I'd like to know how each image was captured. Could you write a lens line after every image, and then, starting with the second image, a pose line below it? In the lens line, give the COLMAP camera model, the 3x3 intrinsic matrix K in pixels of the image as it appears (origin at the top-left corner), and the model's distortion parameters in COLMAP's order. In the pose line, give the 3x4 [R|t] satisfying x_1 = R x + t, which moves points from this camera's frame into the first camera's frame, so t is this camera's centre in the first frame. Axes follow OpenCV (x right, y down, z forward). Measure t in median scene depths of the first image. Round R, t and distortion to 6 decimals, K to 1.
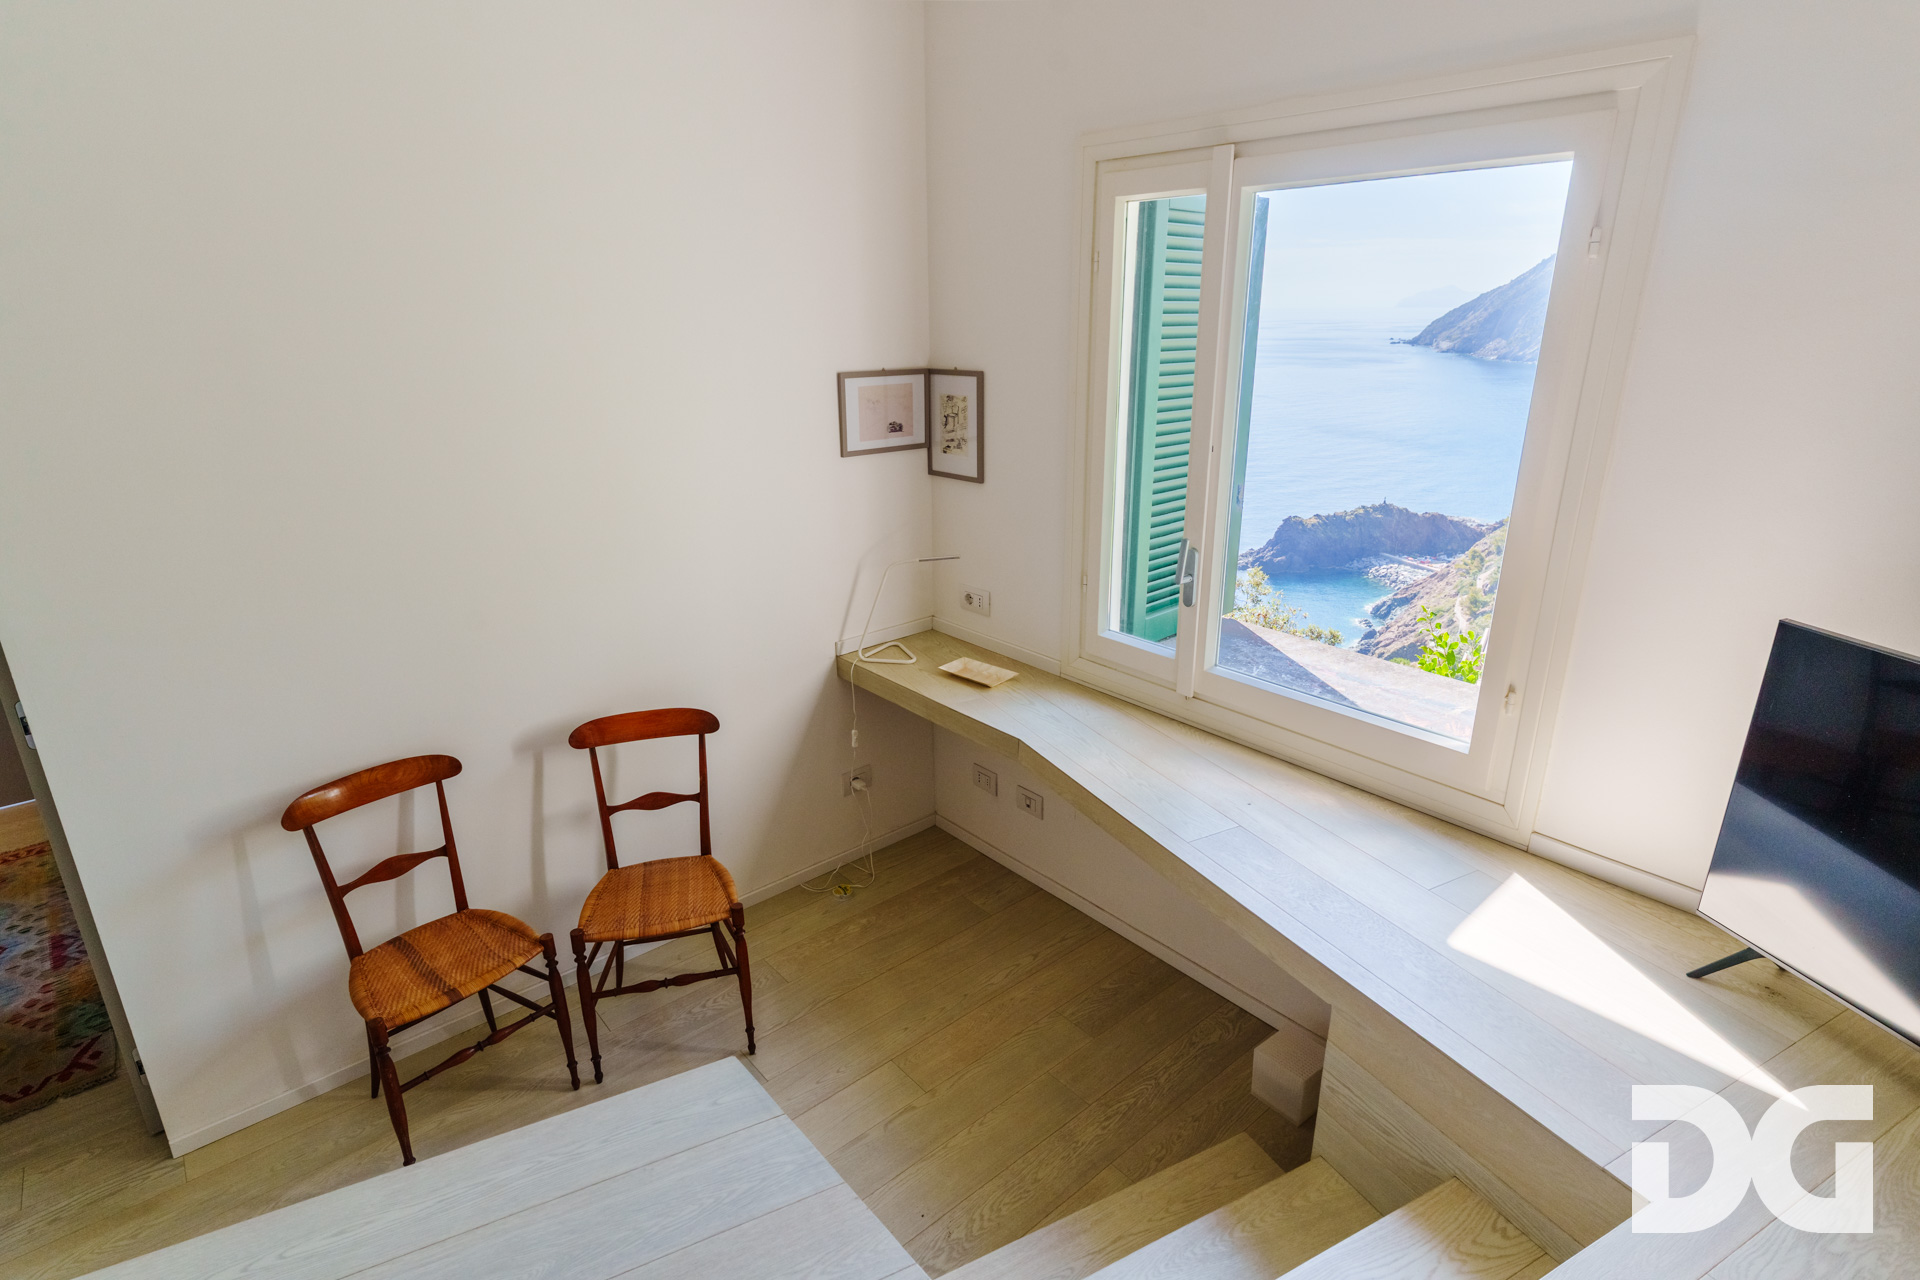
lens RADIAL K [[977.3, 0, 960.0], [0, 977.3, 640.0], [0, 0, 1]] dist [-0.003317, -0.000552]
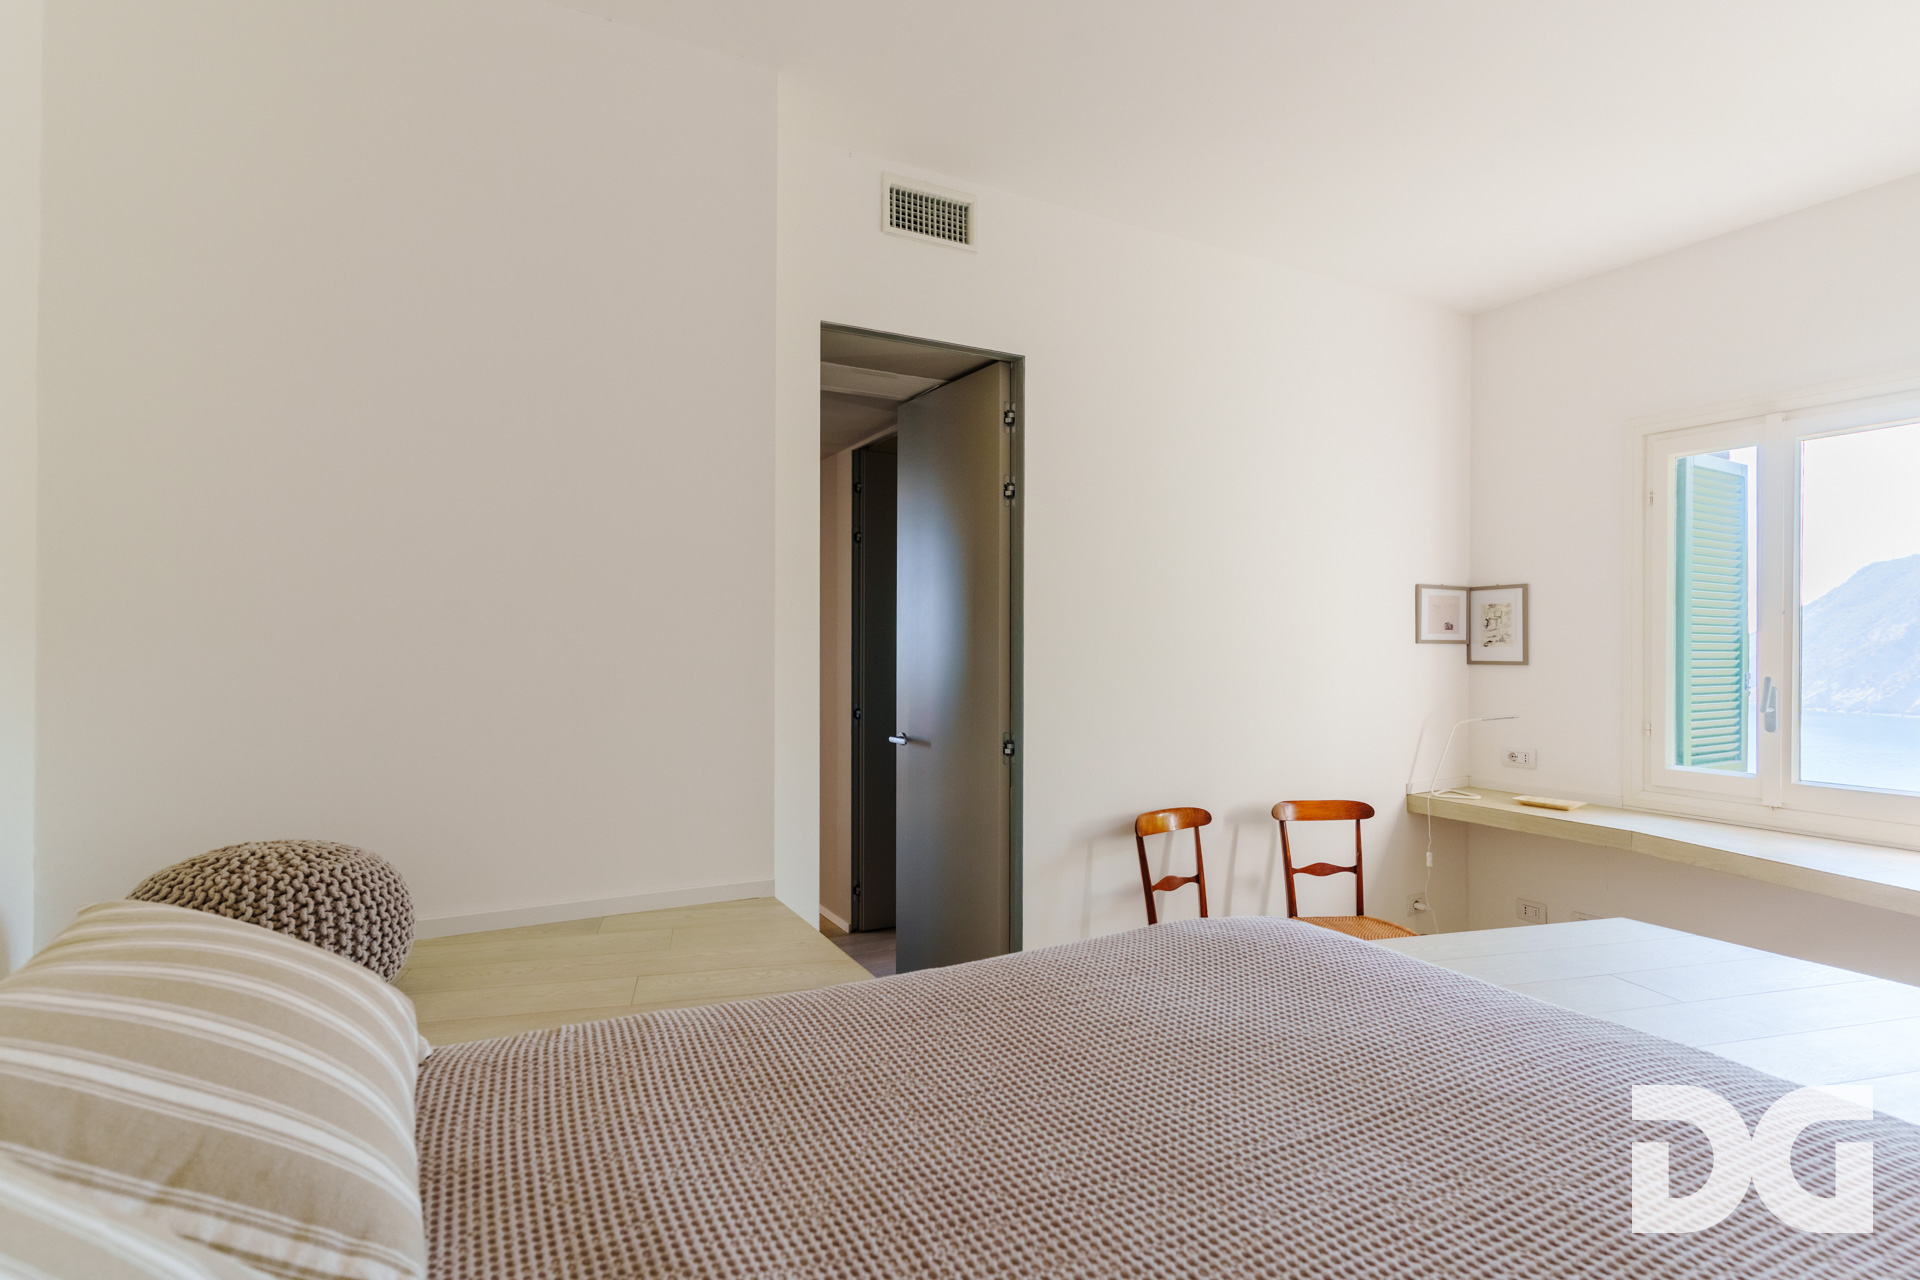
lens RADIAL K [[916.7, 0, 954.2], [0, 916.7, 635.7], [0, 0, 1]] dist [-0.002163, 0.000722]
pose [[0.970449, 0.007966, -0.241175, -0.447218], [-0.086127, 0.945061, -0.315345, 0.270045], [0.225413, 0.326798, 0.917819, -0.342688]]
